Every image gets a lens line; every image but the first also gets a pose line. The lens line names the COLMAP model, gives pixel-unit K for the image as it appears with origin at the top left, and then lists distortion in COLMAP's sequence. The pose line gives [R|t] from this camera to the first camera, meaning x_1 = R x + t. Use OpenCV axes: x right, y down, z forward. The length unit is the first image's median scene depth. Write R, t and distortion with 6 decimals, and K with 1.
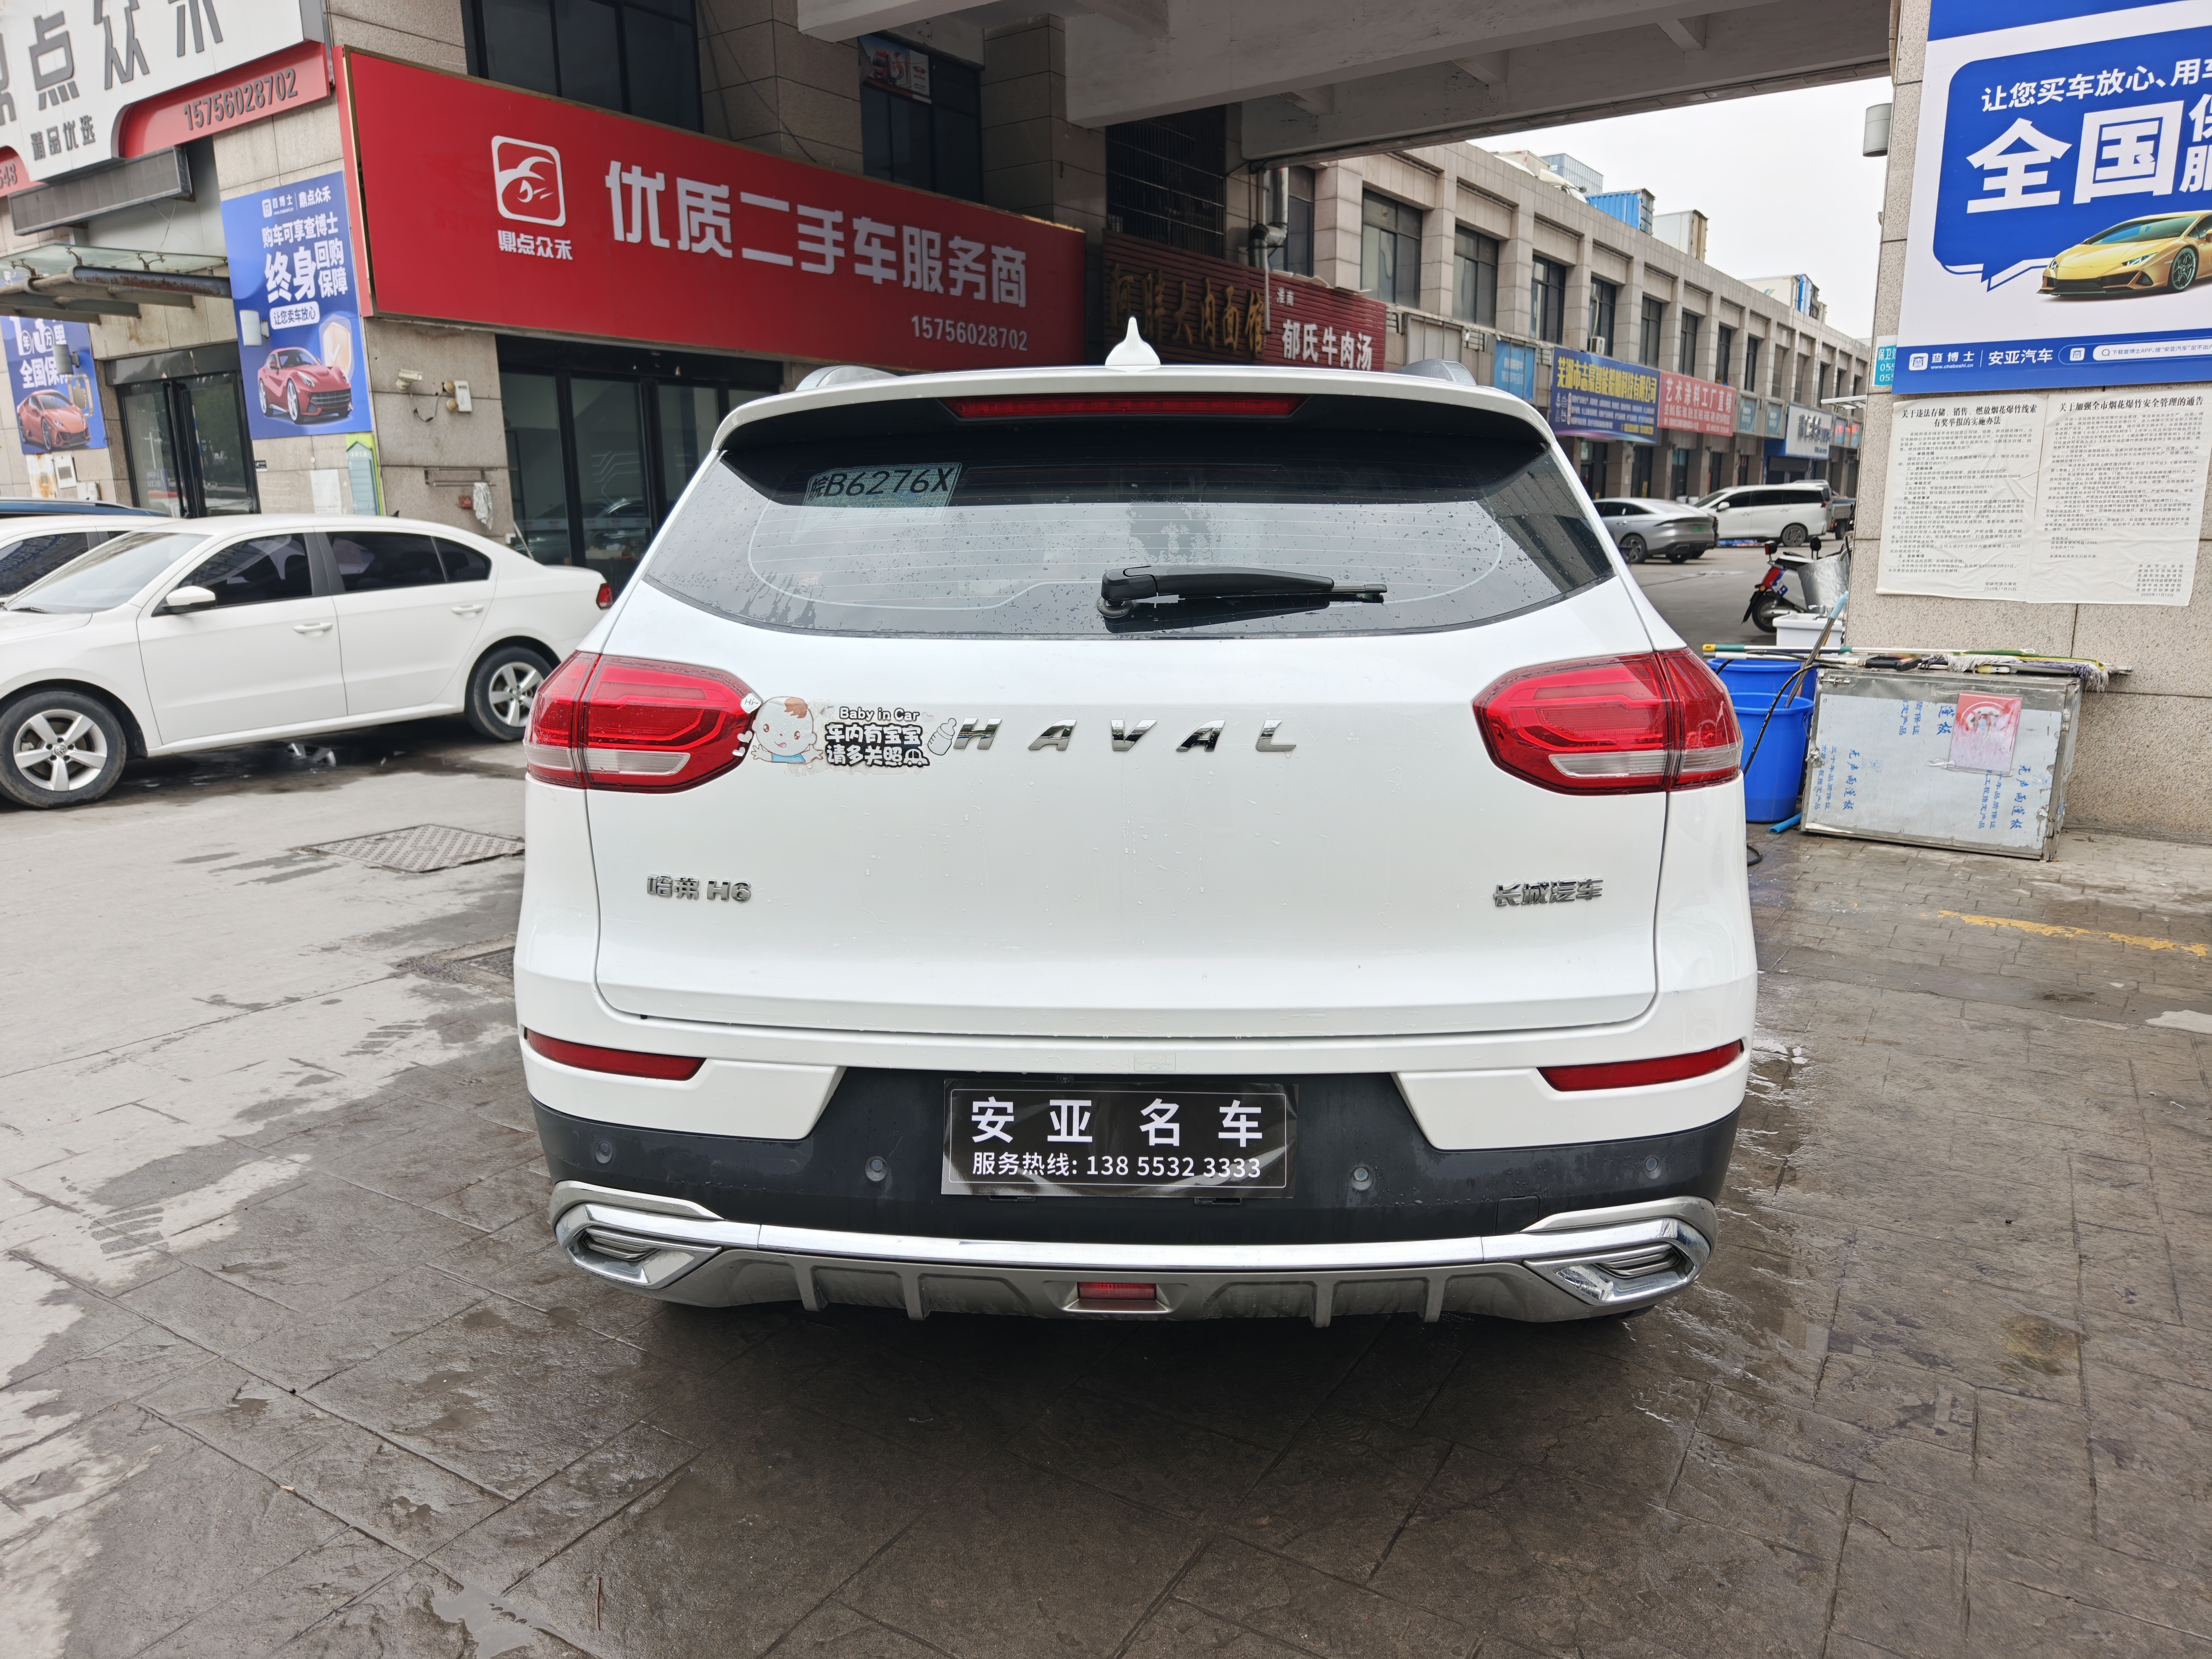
lens RADIAL K [[1534.2, 0, 1147.6], [0, 1534.2, 824.8], [0, 0, 1]] dist [0.032222, -0.019110]
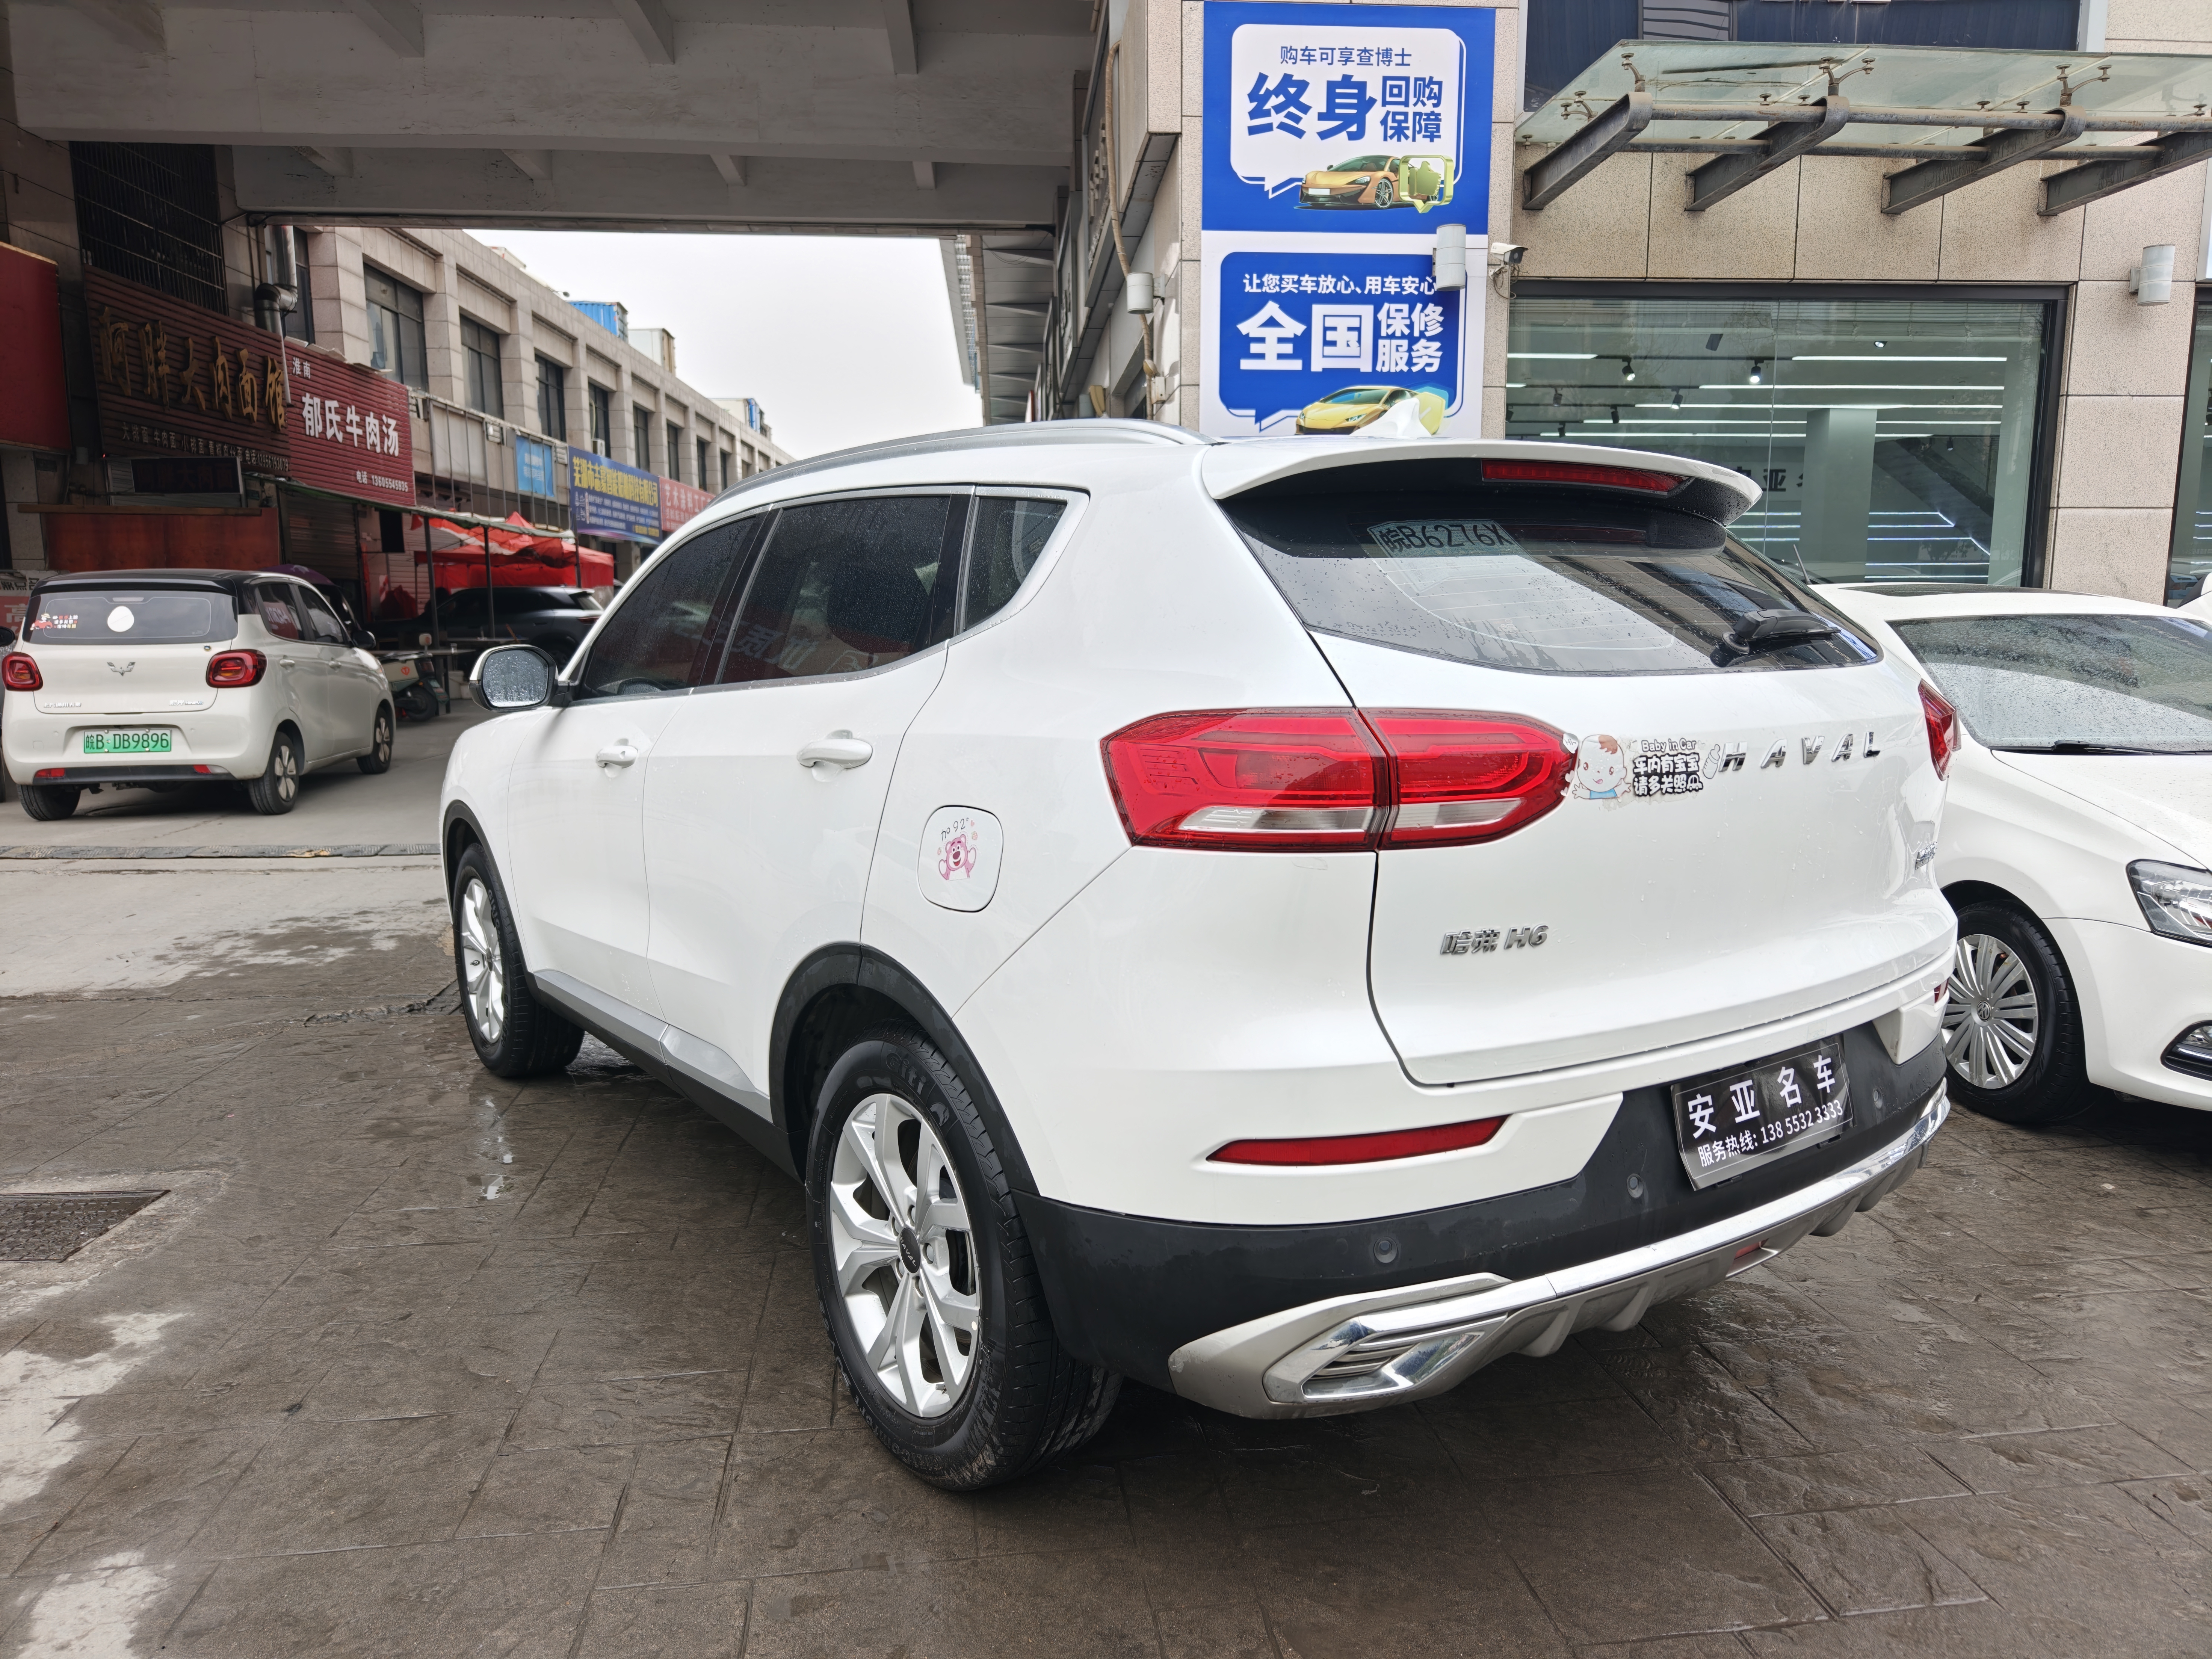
lens RADIAL K [[1508.1, 0, 1167.9], [0, 1508.1, 819.2], [0, 0, 1]] dist [0.003891, 0.001484]
pose [[0.773167, -0.082731, 0.628783, -0.148372], [0.123523, 0.992112, -0.021351, -0.005572], [-0.622056, 0.094177, 0.777288, 0.054496]]
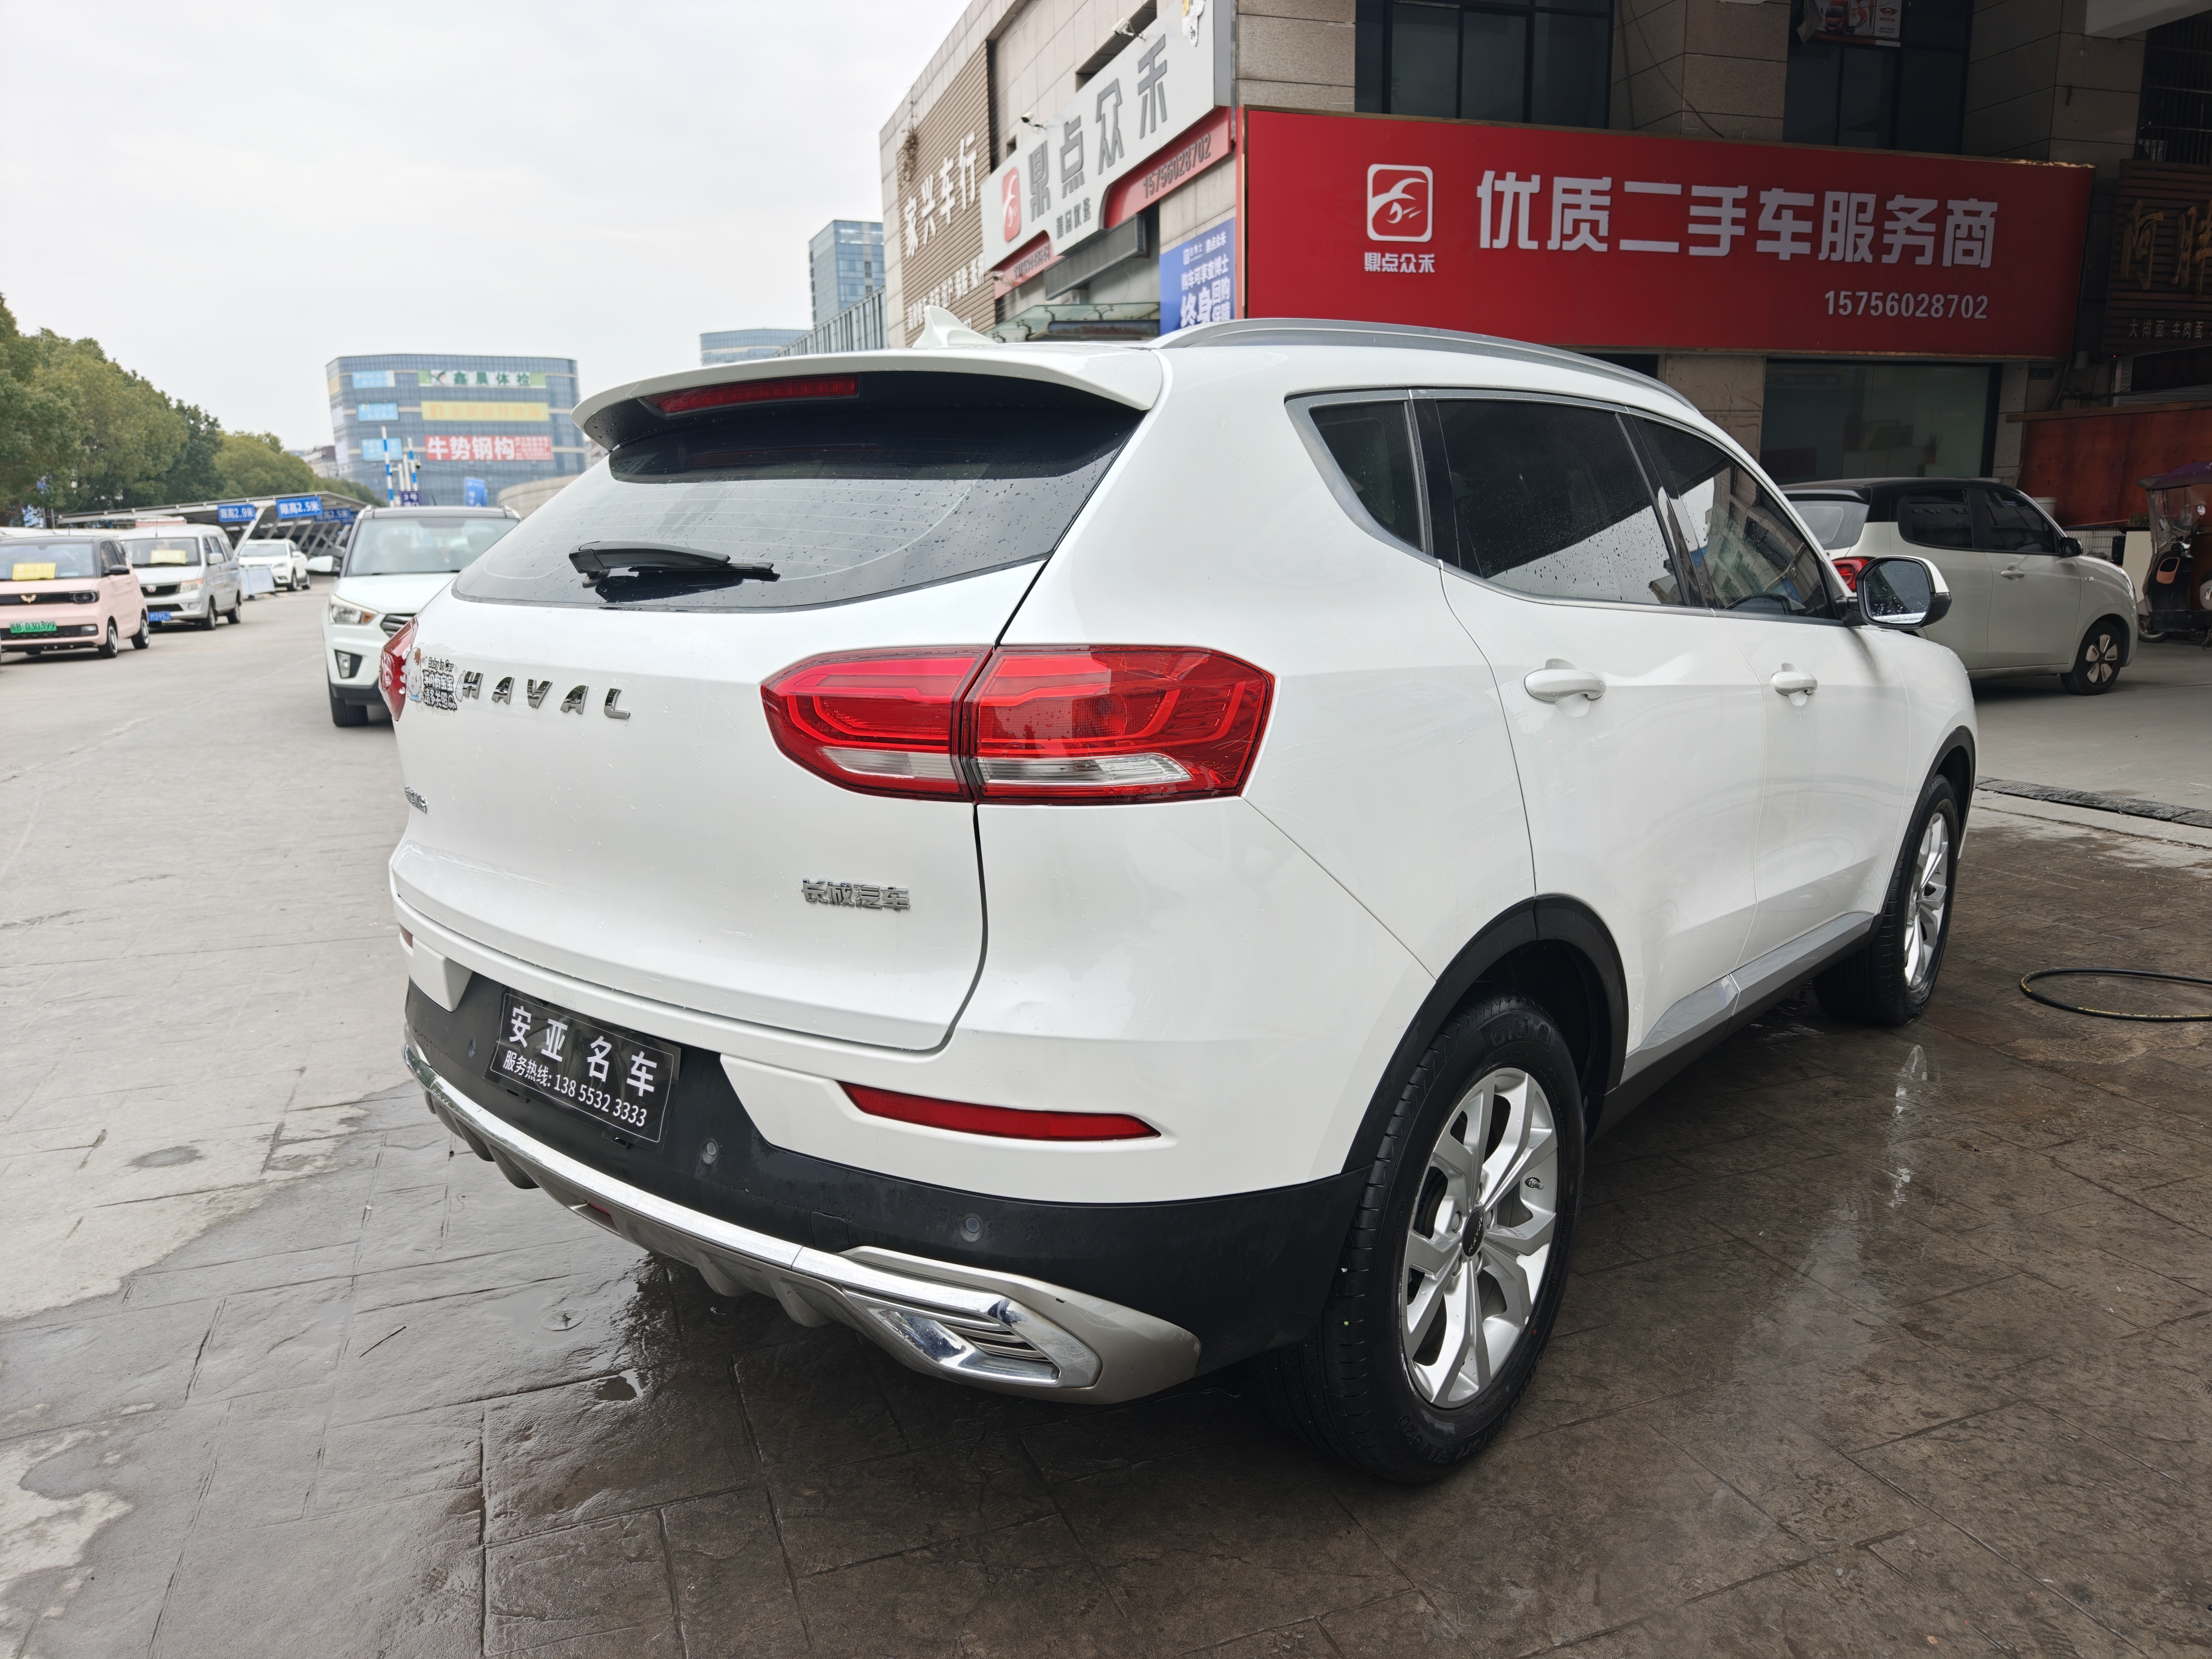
lens RADIAL K [[1557.5, 0, 1102.9], [0, 1557.5, 830.2], [0, 0, 1]] dist [0.008845, -0.000444]
pose [[0.779591, 0.116929, -0.615277, 0.132530], [-0.118267, 0.992227, 0.038716, -0.006905], [0.615022, 0.042584, 0.787359, 0.048928]]
